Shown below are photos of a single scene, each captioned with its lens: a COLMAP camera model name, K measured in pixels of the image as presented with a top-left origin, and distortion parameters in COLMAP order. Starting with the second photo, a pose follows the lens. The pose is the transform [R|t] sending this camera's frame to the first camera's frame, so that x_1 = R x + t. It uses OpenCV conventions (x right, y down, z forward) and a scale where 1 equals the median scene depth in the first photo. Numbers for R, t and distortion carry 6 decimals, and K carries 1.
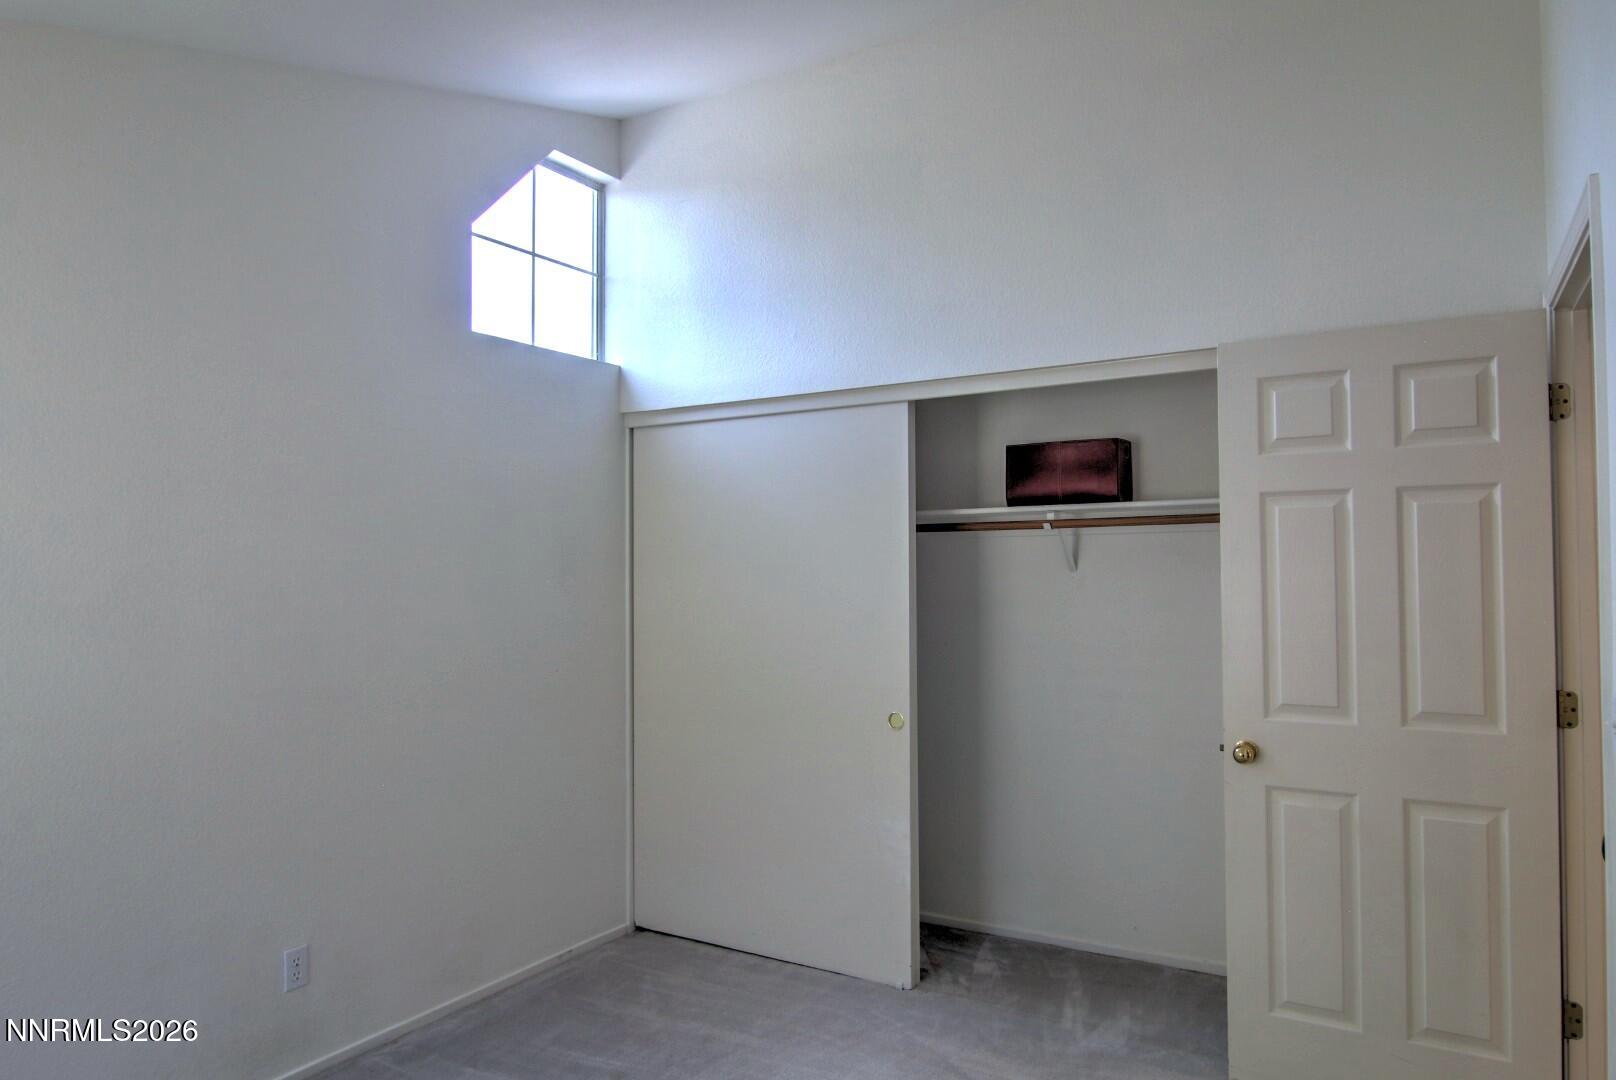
lens RADIAL K [[1012.4, 0, 808.0], [0, 1012.4, 540.0], [0, 0, 1]] dist [-0.003744, -0.005151]
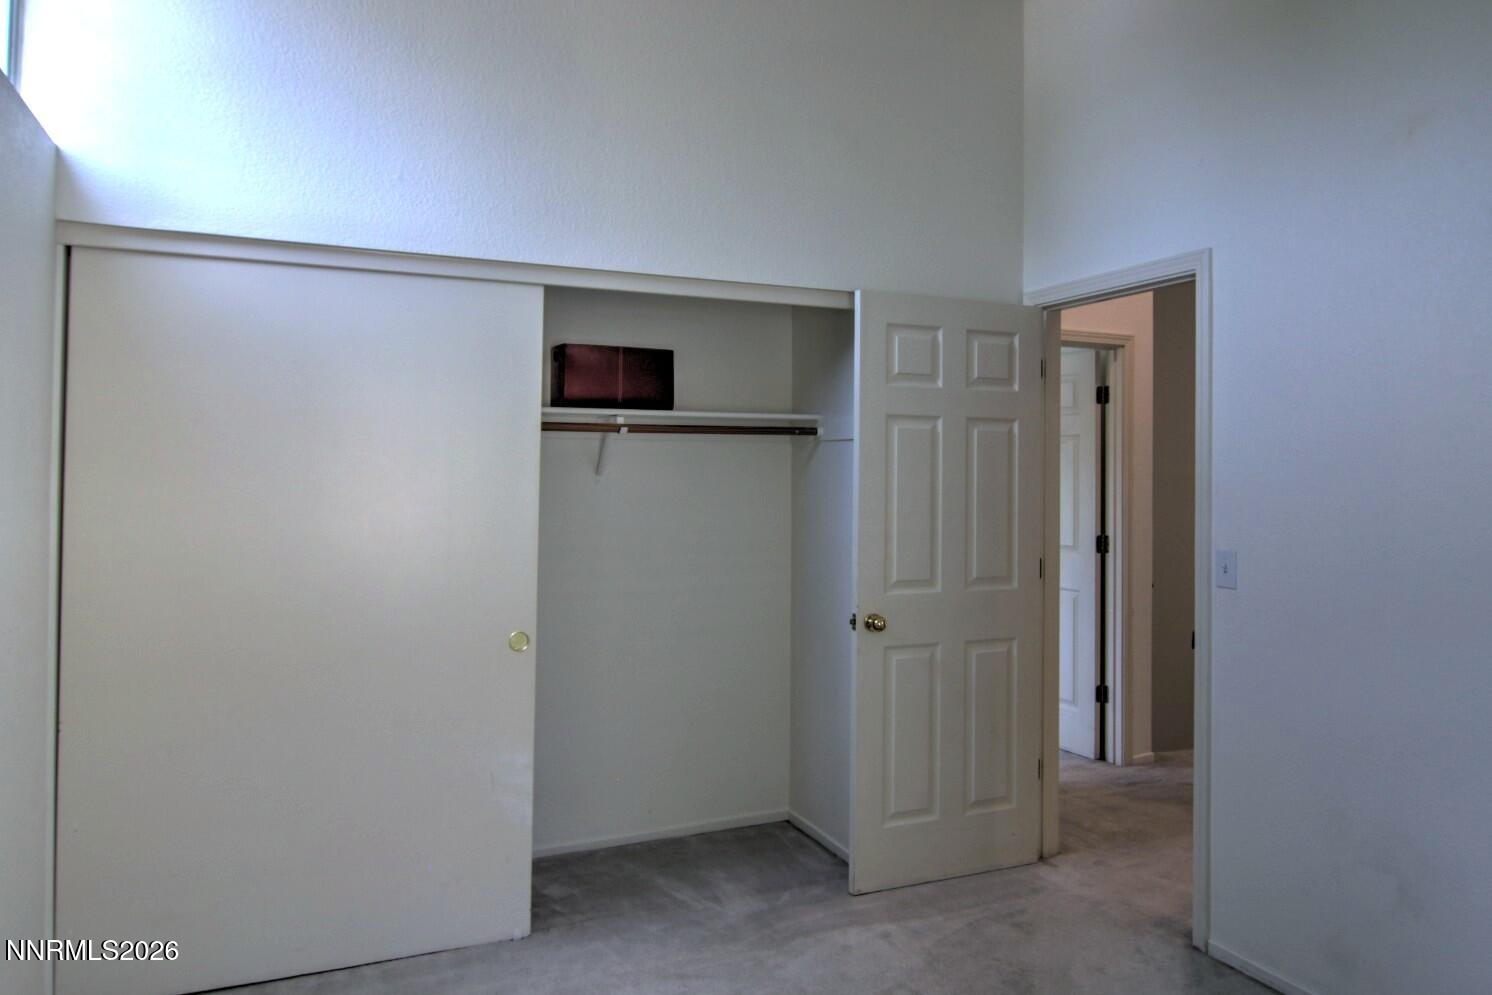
lens RADIAL K [[1053.5, 0, 747.5], [0, 1053.5, 463.6], [0, 0, 1]] dist [0.004951, -0.002474]
pose [[0.567786, 0.017978, 0.822980, -0.627199], [-0.033969, 0.999422, 0.001603, 0.015225], [-0.822475, -0.028867, 0.568068, 0.344032]]
